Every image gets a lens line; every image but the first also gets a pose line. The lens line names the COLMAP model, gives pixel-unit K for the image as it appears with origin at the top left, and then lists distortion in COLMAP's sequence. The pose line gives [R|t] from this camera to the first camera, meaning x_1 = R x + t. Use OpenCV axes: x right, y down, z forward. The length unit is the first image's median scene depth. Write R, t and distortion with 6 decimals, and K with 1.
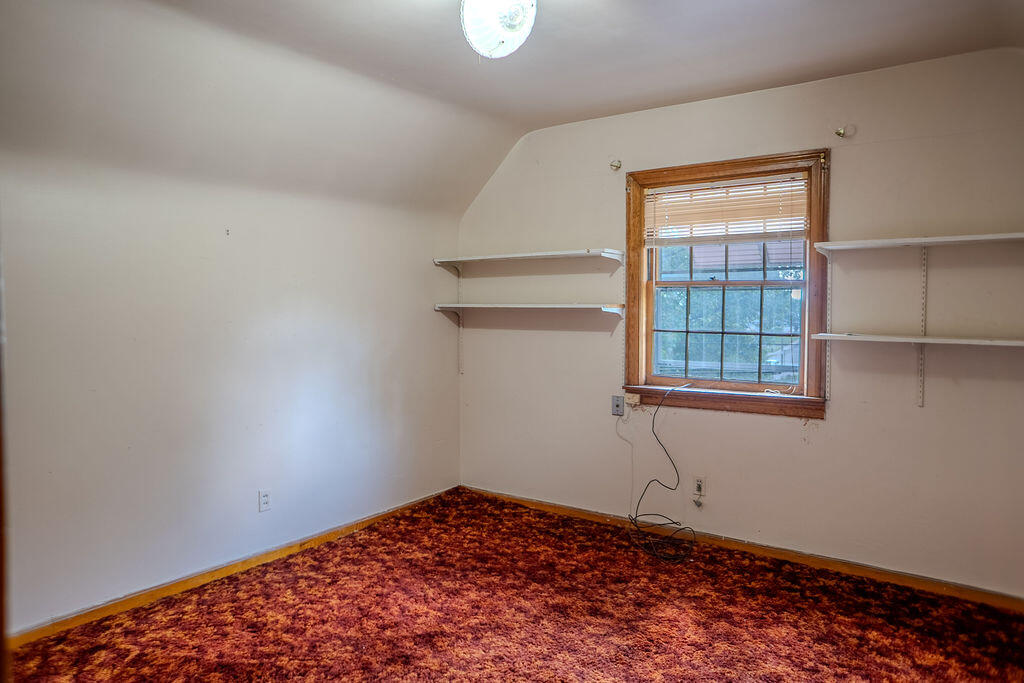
lens RADIAL K [[694.9, 0, 509.2], [0, 694.9, 339.6], [0, 0, 1]] dist [-0.075013, 0.091026]
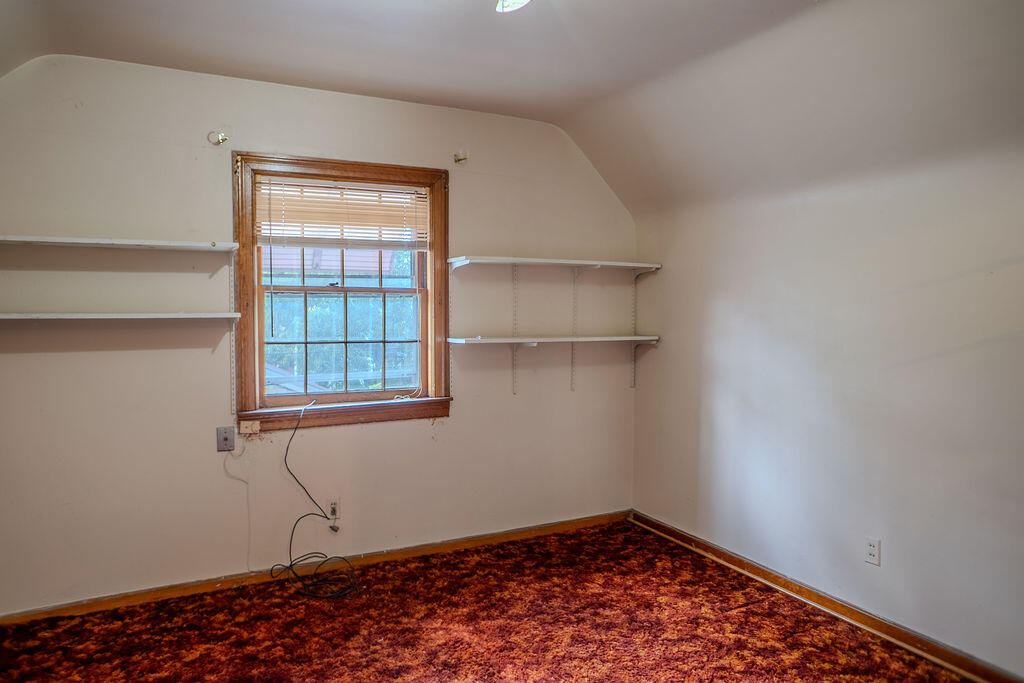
lens RADIAL K [[694.9, 0, 509.2], [0, 694.9, 339.6], [0, 0, 1]] dist [-0.075013, 0.091026]
pose [[0.438912, -0.040768, 0.897605, -0.454824], [0.046582, 0.998659, 0.022580, -0.024874], [-0.897322, 0.031902, 0.440223, 0.390056]]
